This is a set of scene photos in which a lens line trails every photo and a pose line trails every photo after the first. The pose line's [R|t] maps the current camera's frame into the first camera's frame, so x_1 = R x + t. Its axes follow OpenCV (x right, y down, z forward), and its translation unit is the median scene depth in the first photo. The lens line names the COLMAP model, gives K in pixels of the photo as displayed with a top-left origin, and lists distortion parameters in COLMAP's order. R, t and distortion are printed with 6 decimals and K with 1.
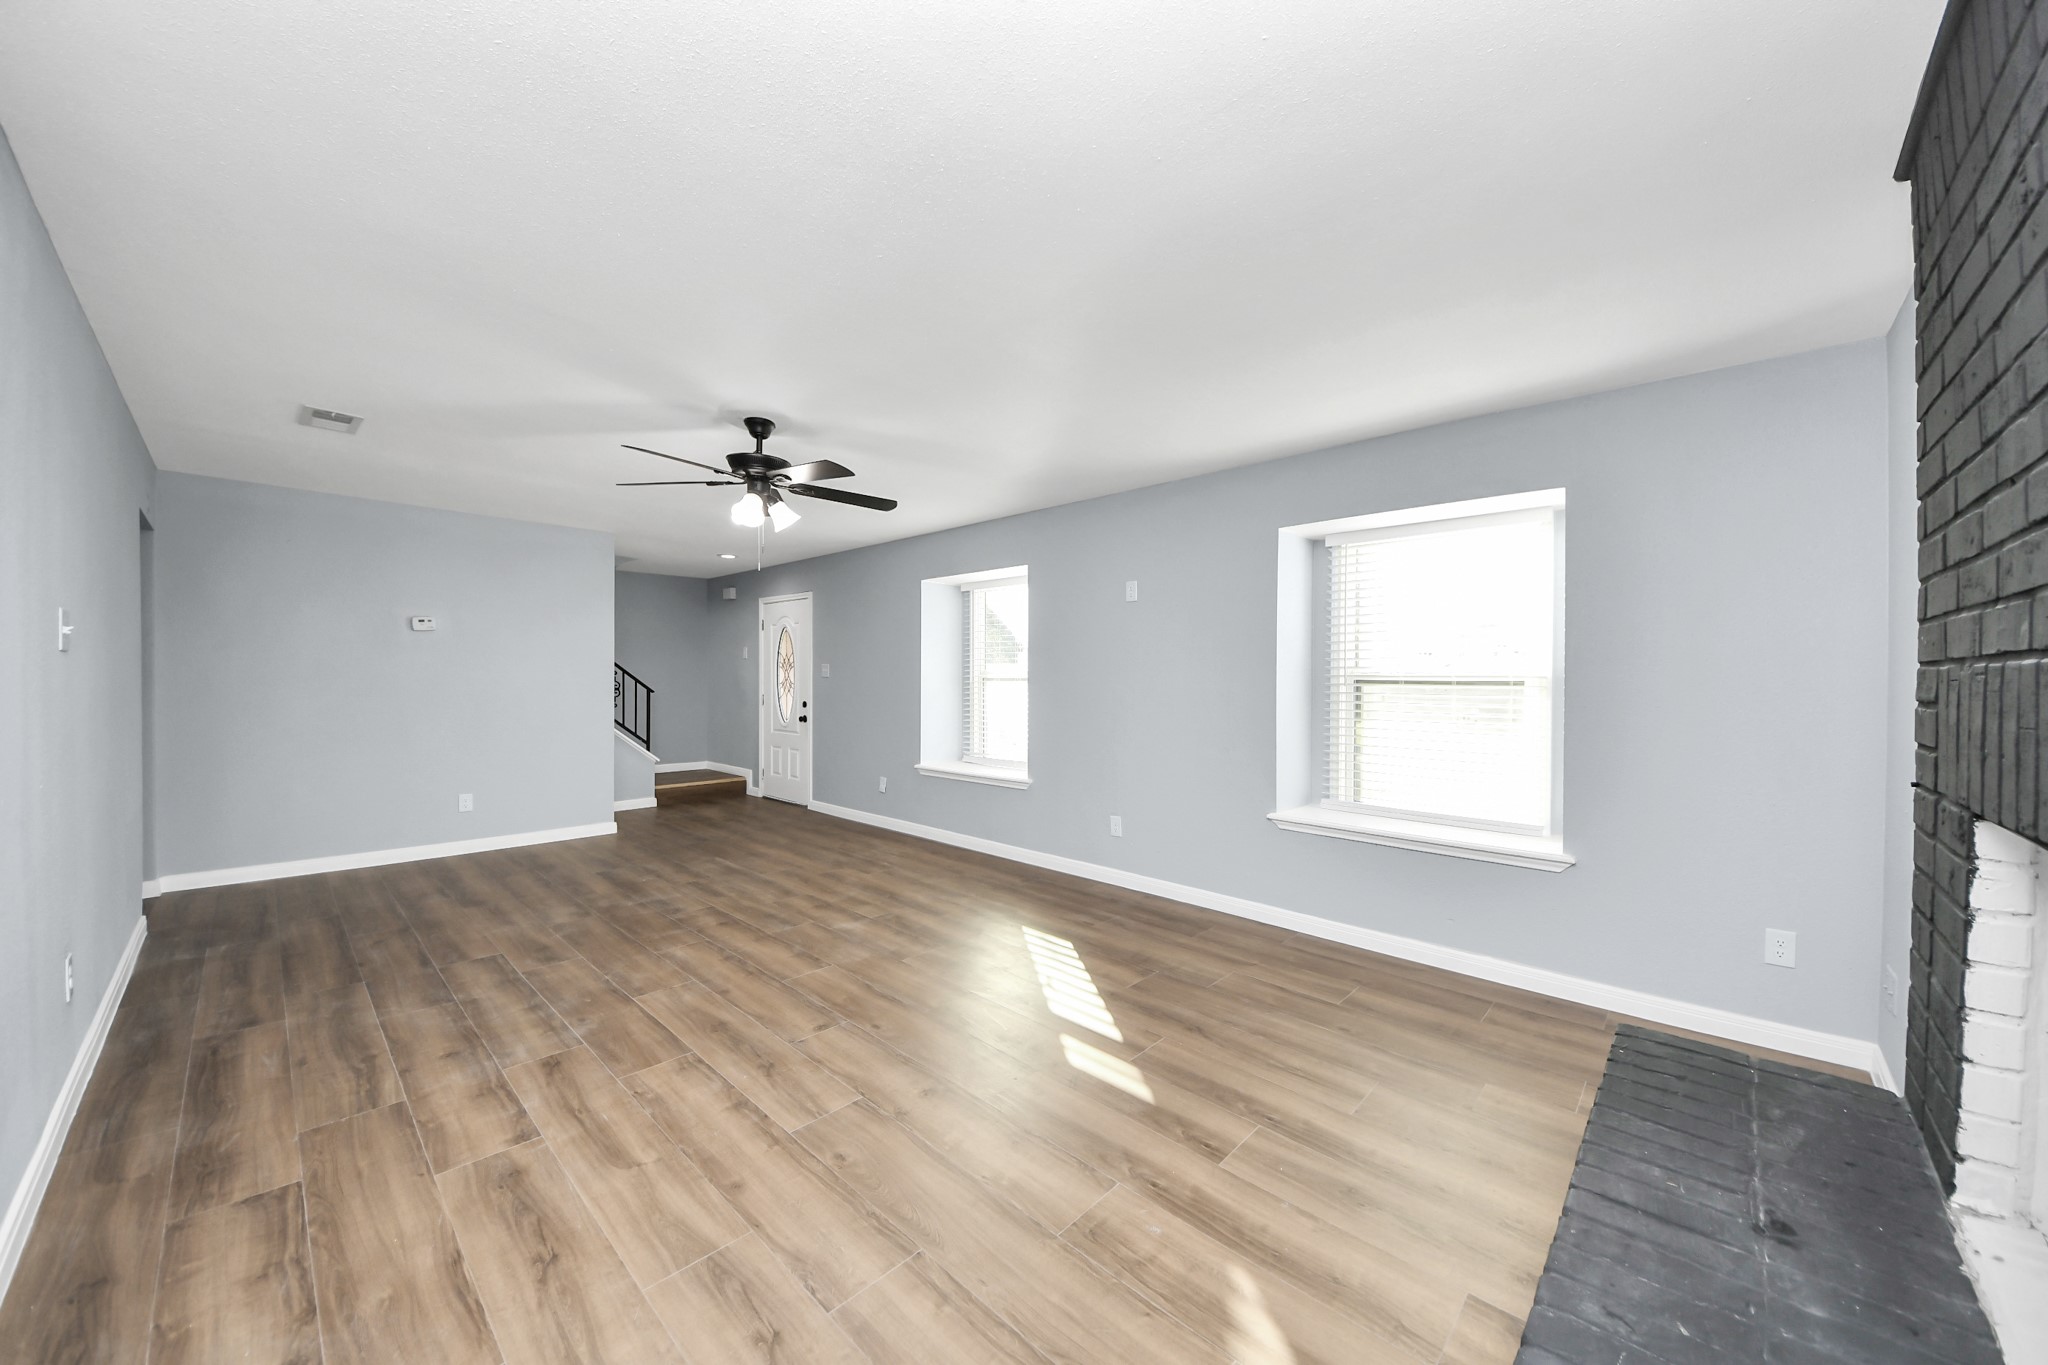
lens RADIAL K [[773.6, 0, 1030.9], [0, 773.6, 682.2], [0, 0, 1]] dist [0.033214, -0.024904]
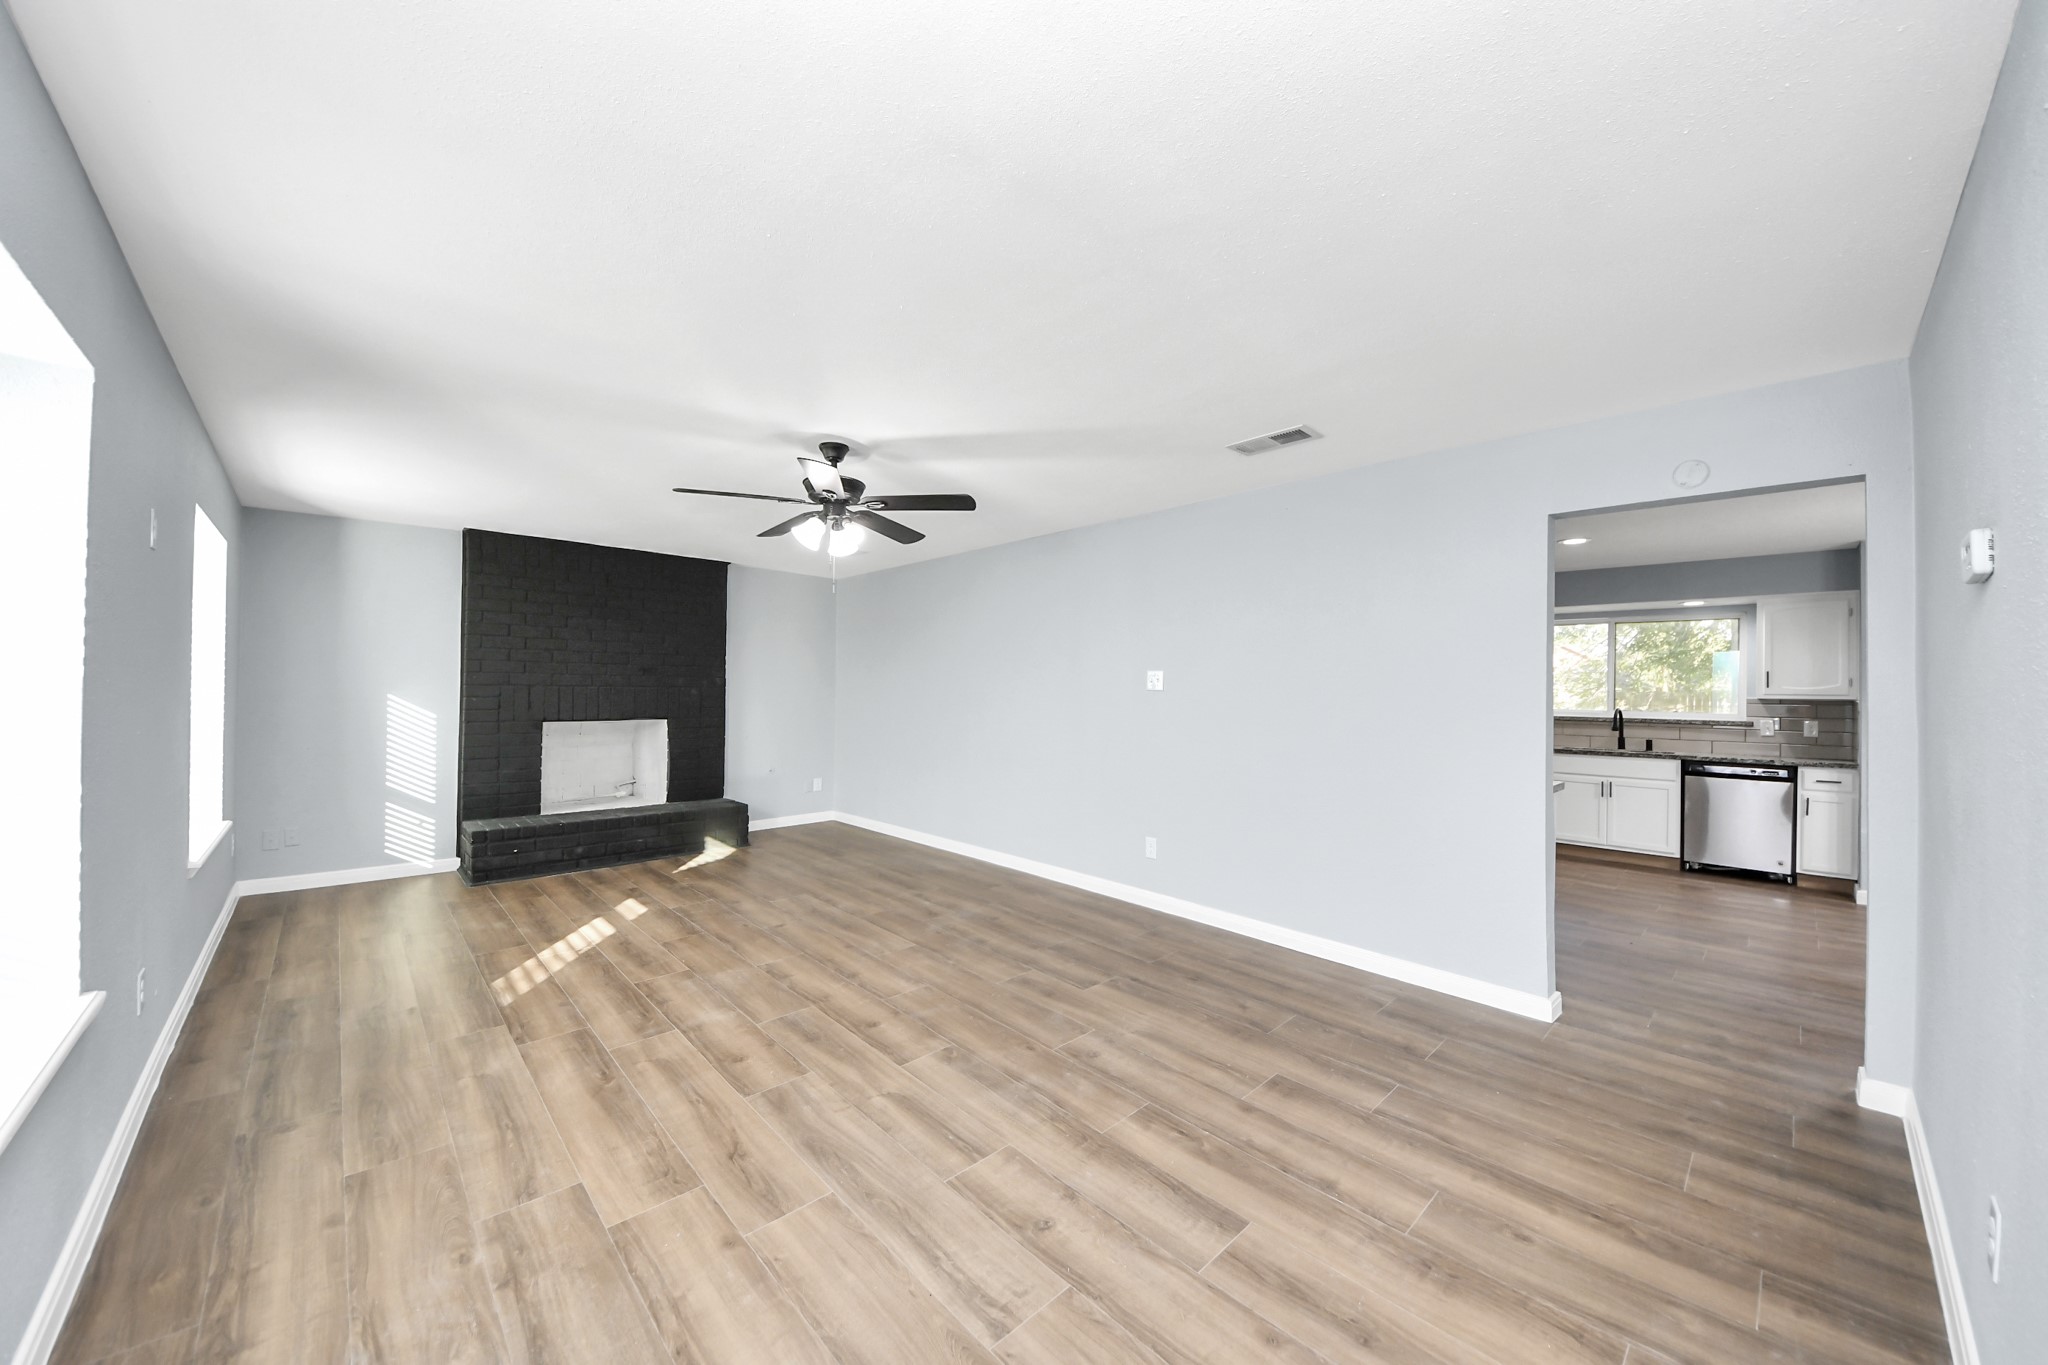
lens RADIAL K [[717.3, 0, 992.7], [0, 717.3, 693.5], [0, 0, 1]] dist [0.043004, -0.027963]
pose [[-0.996357, -0.018048, 0.083343, -0.637954], [-0.016923, 0.999756, 0.014184, -0.030269], [-0.083579, 0.012721, -0.996420, 1.906806]]
